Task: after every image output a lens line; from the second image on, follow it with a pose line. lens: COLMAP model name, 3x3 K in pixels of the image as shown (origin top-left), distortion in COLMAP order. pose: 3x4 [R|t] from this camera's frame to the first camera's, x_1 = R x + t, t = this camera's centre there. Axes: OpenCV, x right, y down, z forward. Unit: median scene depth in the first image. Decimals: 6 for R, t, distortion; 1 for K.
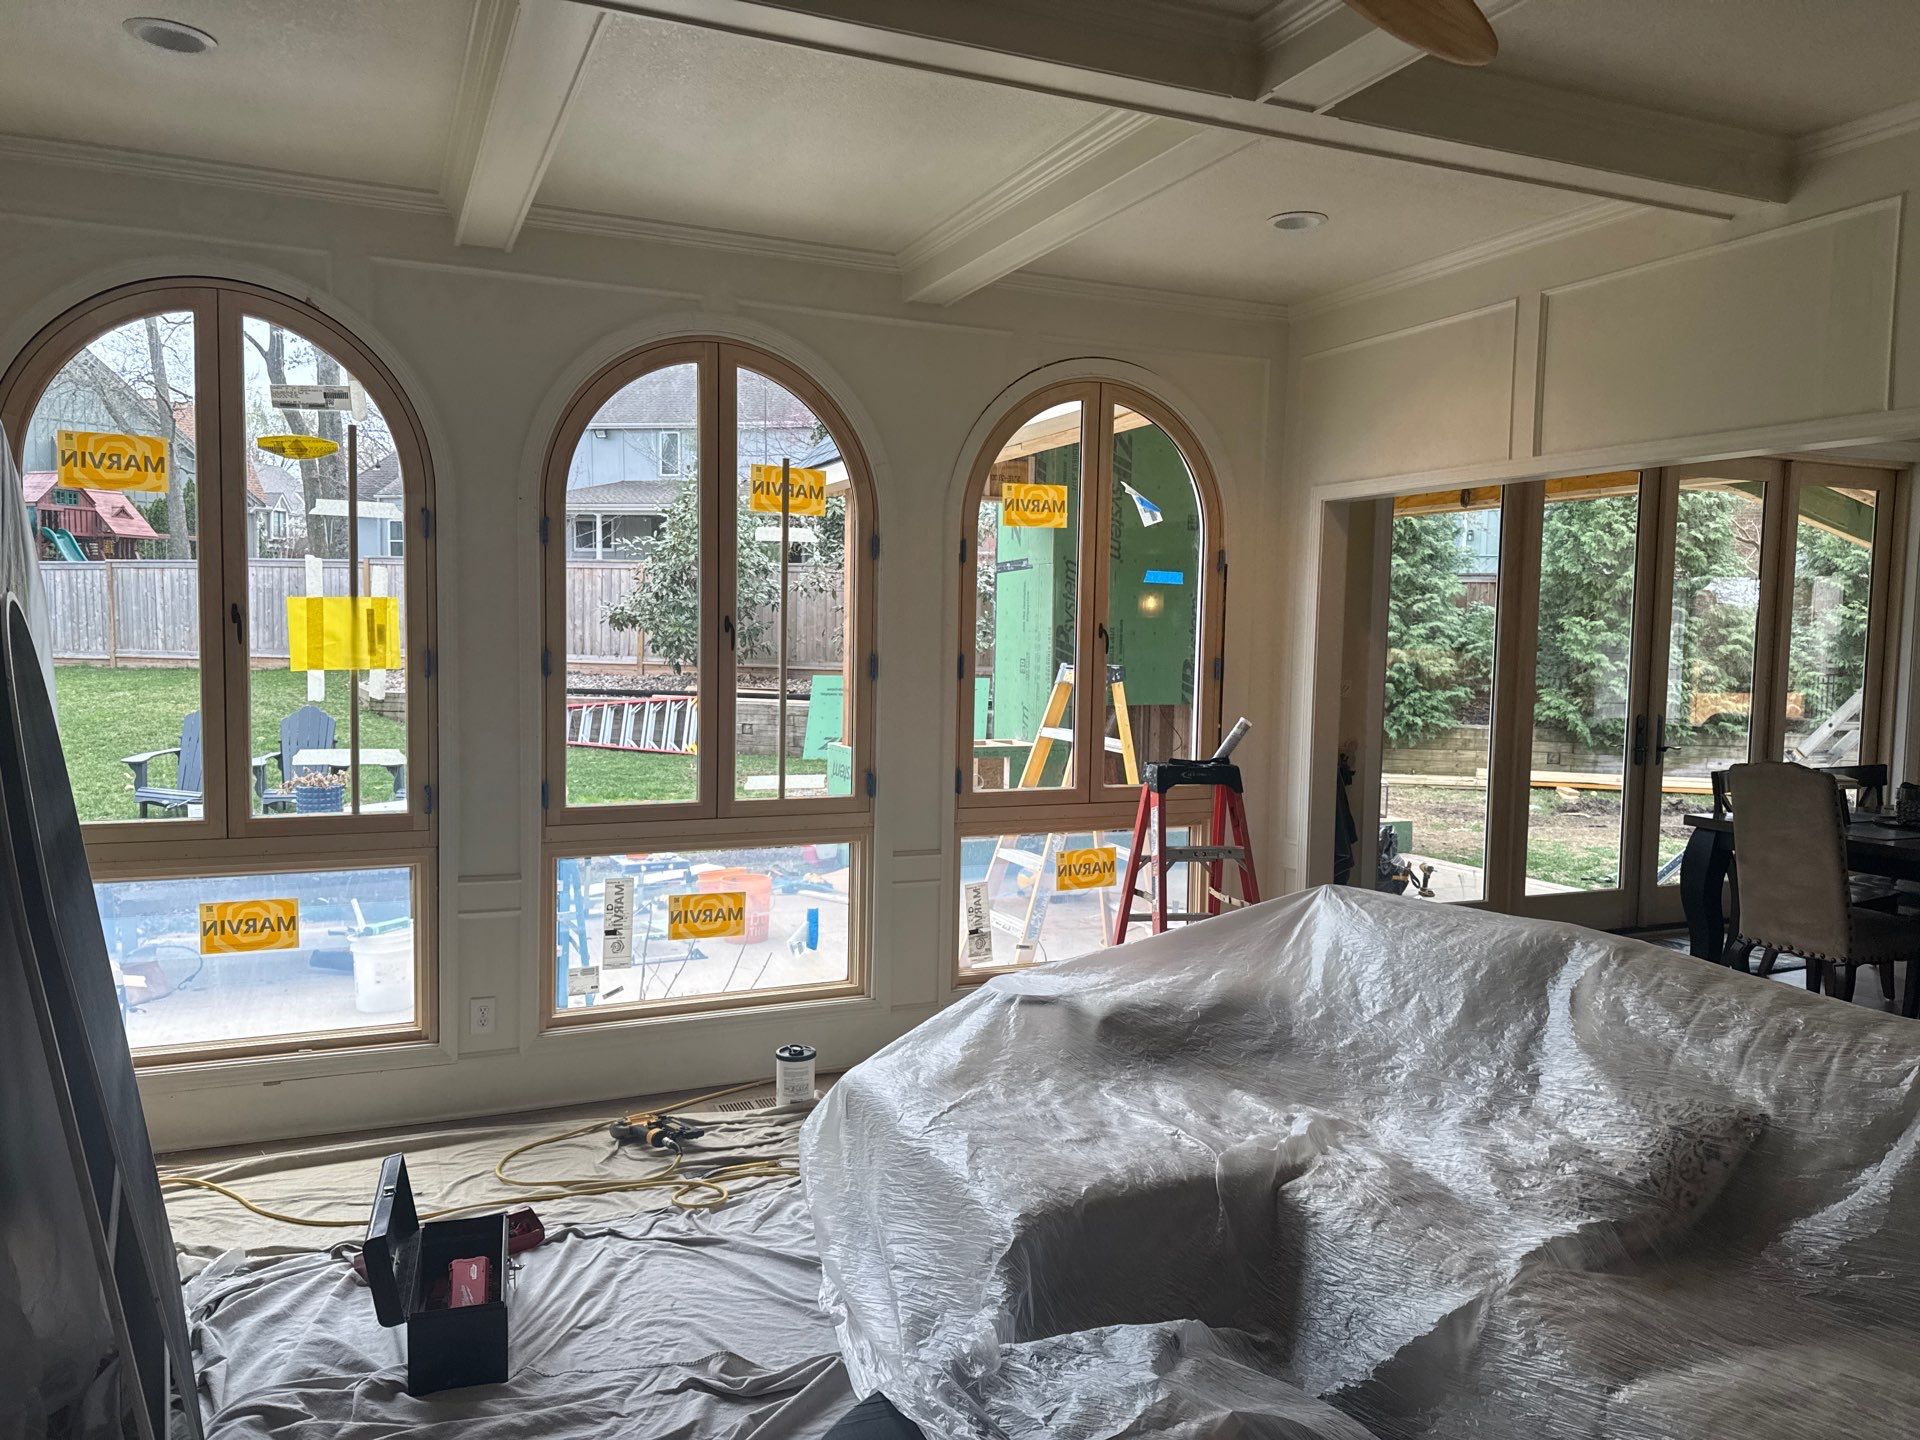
lens RADIAL K [[1374.2, 0, 960.0], [0, 1374.2, 720.0], [0, 0, 1]] dist [-0.002816, -0.001050]
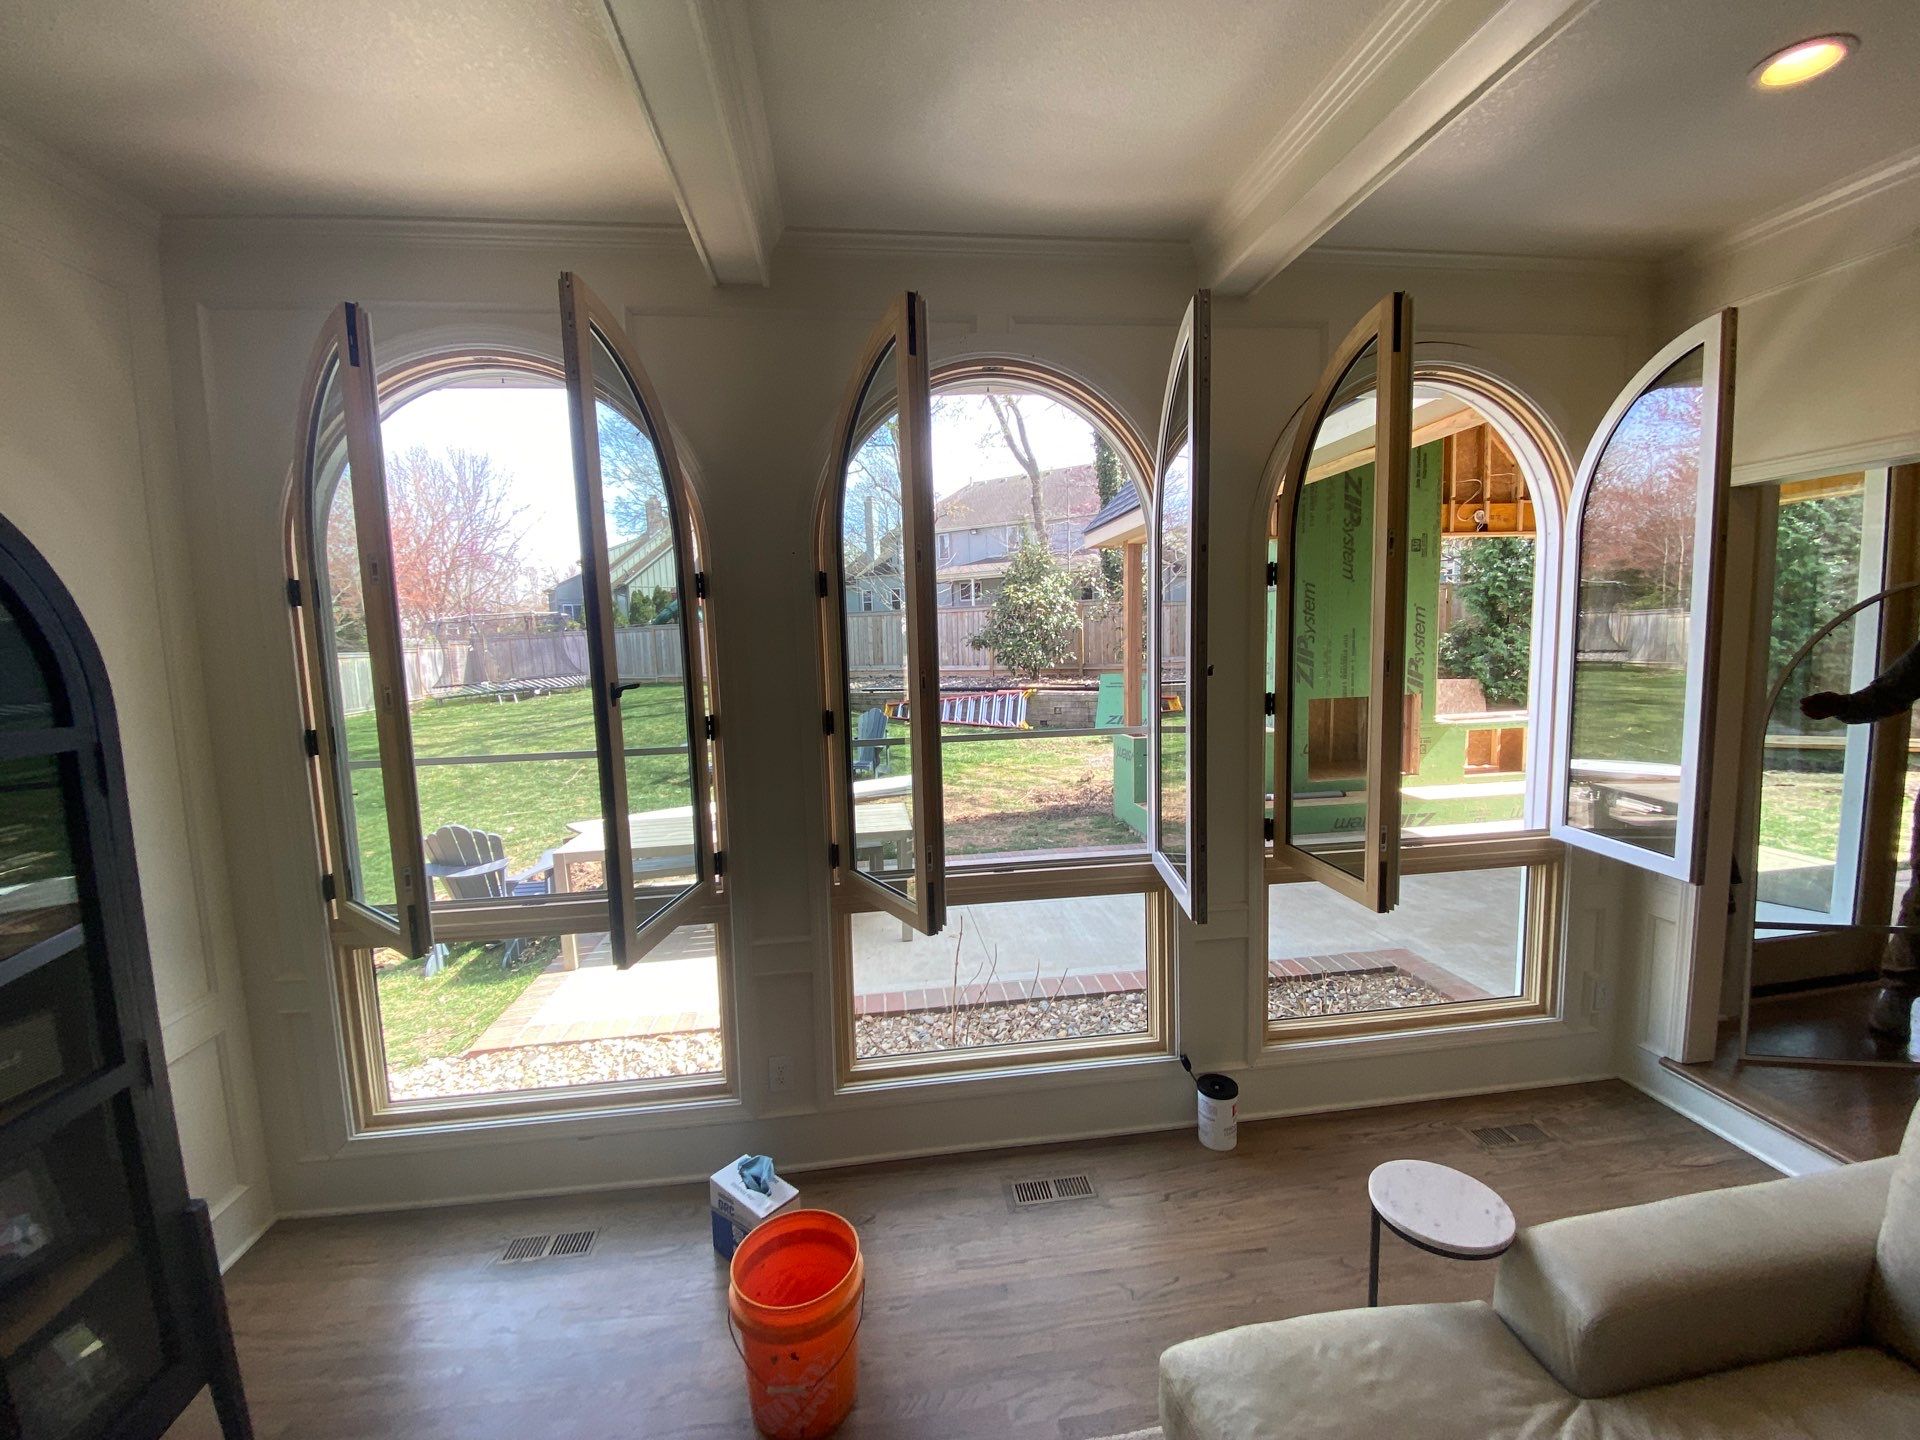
lens RADIAL K [[780.0, 0, 960.0], [0, 780.0, 720.0], [0, 0, 1]] dist [0.001493, 0.000147]
pose [[0.959851, -0.018383, -0.279907, -0.016252], [0.028148, 0.999126, 0.030907, -0.013082], [0.279094, -0.037545, 0.959529, 0.131320]]
